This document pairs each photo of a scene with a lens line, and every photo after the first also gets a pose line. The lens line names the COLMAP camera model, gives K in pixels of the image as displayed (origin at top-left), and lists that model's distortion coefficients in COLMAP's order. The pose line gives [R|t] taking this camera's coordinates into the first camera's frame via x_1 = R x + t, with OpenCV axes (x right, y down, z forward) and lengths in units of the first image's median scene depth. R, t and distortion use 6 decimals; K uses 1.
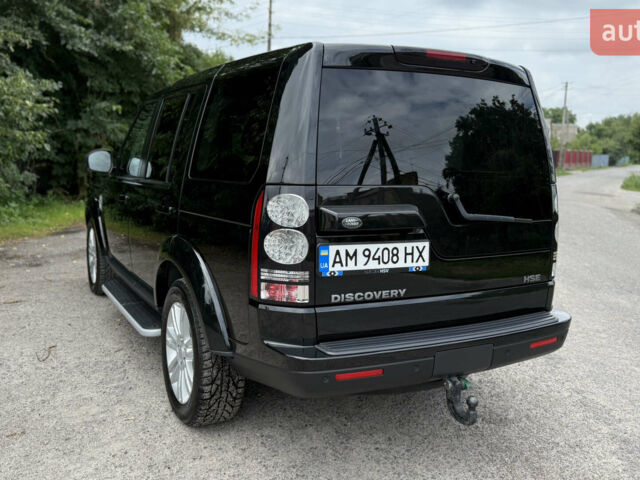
lens RADIAL K [[598.8, 0, 323.2], [0, 598.8, 241.6], [0, 0, 1]] dist [0.178433, -0.361241]
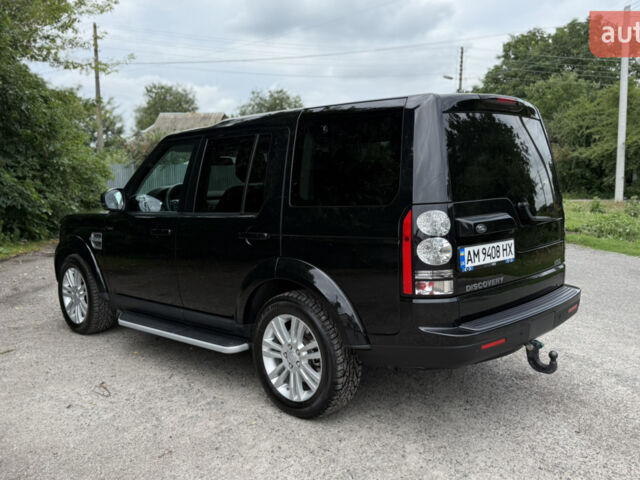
lens RADIAL K [[598.8, 0, 323.2], [0, 598.8, 241.6], [0, 0, 1]] dist [0.178433, -0.361241]
pose [[0.950314, -0.089052, 0.298282, -0.630680], [0.099481, 0.994840, -0.019934, -0.010407], [-0.294968, 0.048617, 0.954270, -0.154314]]
